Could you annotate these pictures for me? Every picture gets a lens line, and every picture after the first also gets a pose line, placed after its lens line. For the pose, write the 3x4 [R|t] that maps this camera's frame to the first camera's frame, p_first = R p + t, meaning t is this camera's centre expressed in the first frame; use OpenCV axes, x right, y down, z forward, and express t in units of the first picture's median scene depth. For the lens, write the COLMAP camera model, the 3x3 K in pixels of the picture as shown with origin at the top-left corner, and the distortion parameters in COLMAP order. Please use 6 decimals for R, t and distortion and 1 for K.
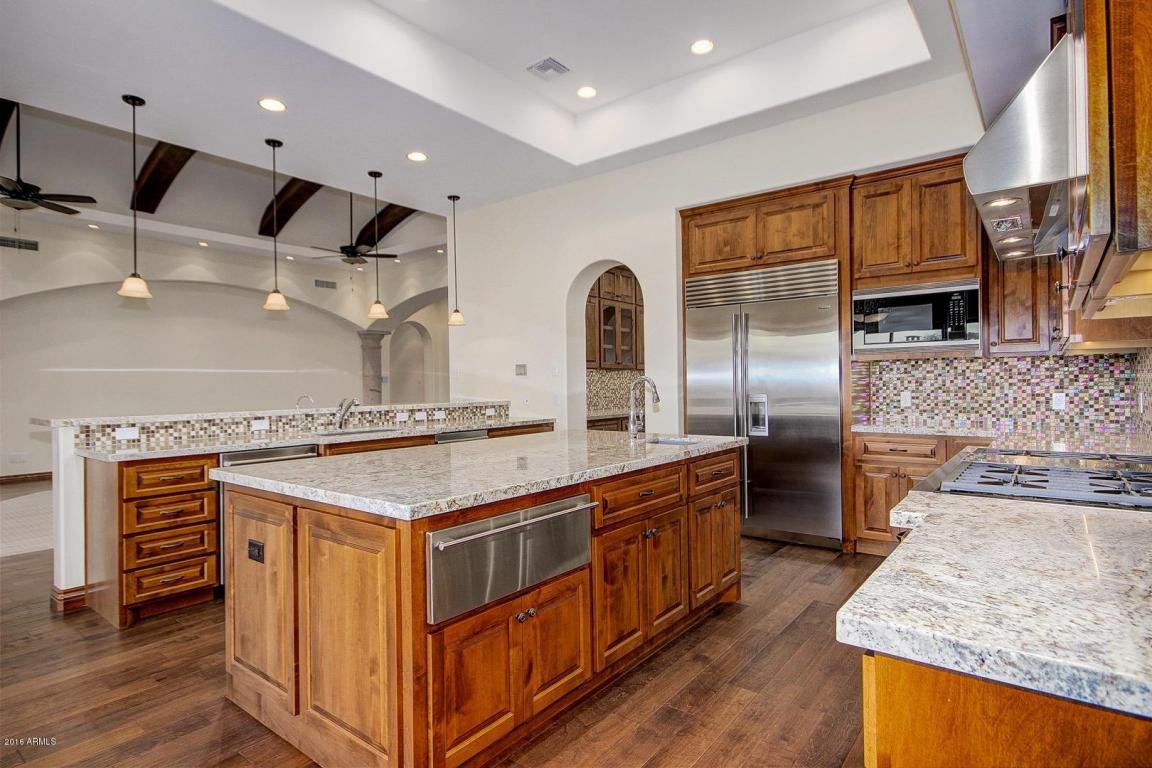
lens RADIAL K [[597.0, 0, 583.4], [0, 597.0, 383.1], [0, 0, 1]] dist [0.020522, 0.000090]
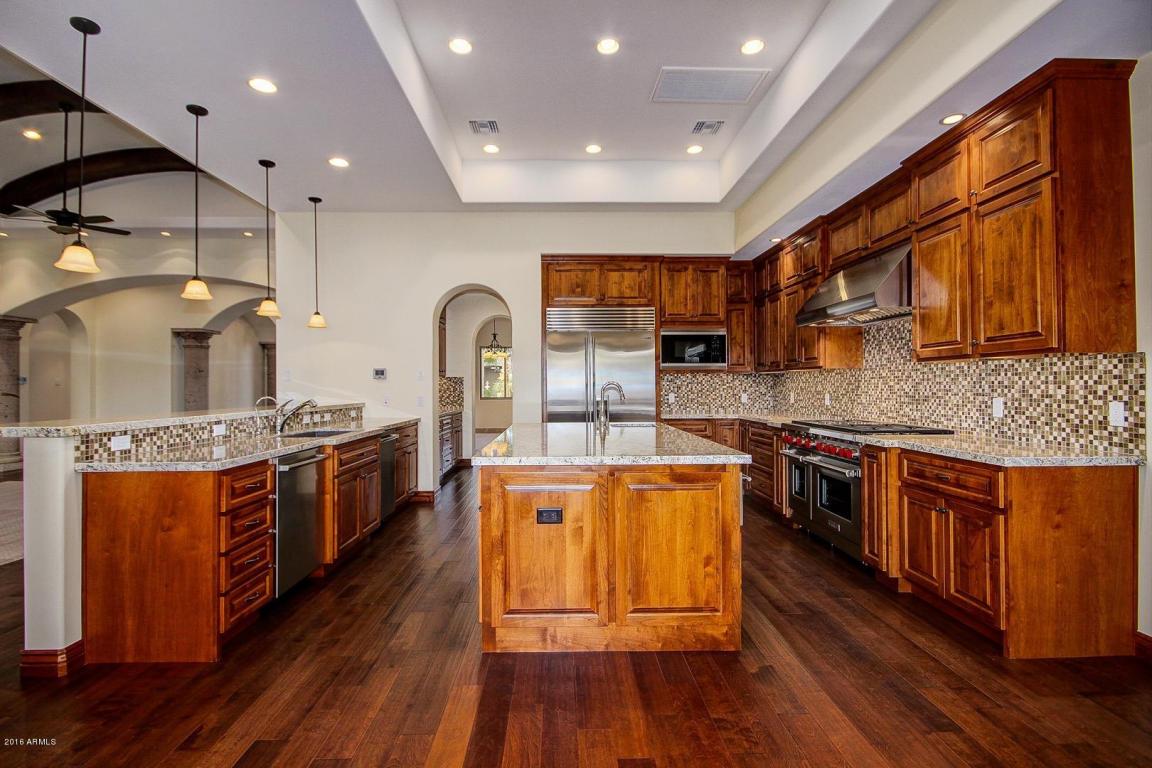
lens RADIAL K [[542.5, 0, 574.7], [0, 542.5, 383.4], [0, 0, 1]] dist [0.003989, -0.002495]
pose [[0.778806, 0.011721, 0.627156, -0.638731], [-0.005209, 0.999912, -0.012219, 0.007711], [-0.627244, 0.006249, 0.778798, 0.038985]]
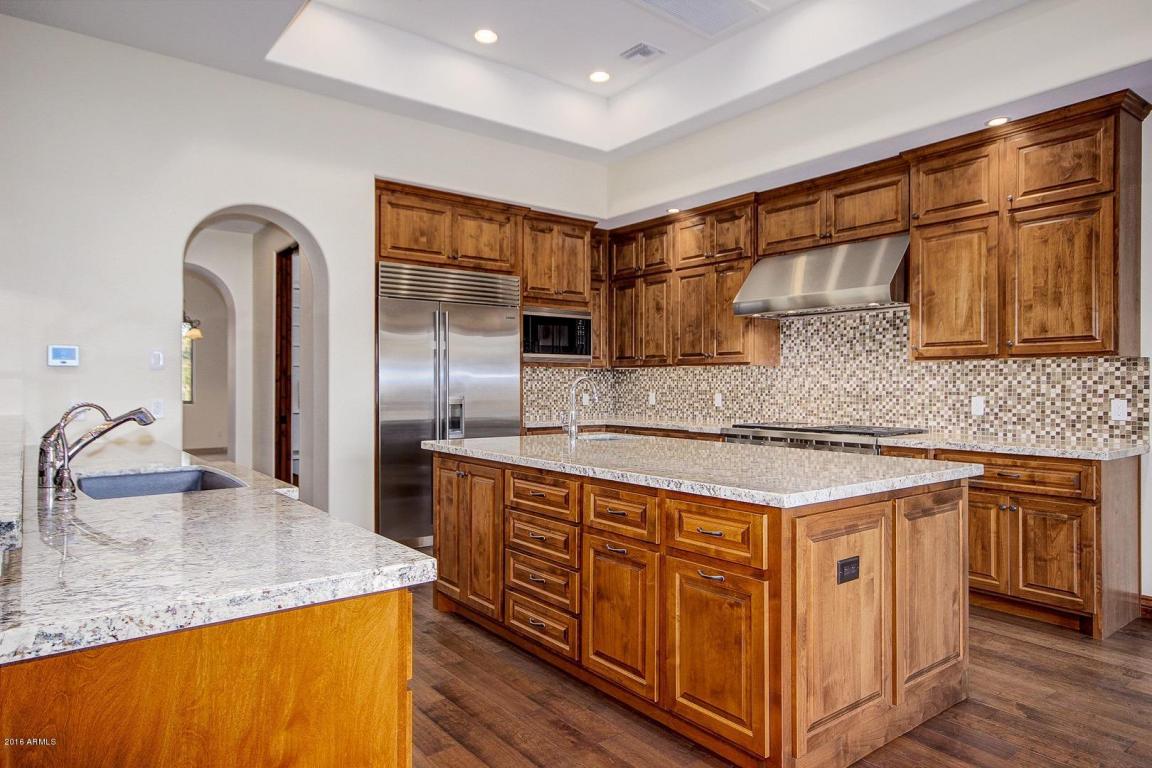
lens RADIAL K [[689.3, 0, 567.9], [0, 689.3, 384.7], [0, 0, 1]] dist [0.009483, 0.006453]
pose [[0.264894, 0.011583, 0.964208, -0.845277], [-0.005232, 0.999930, -0.010574, 0.011851], [-0.964263, -0.002244, 0.264936, 0.584589]]
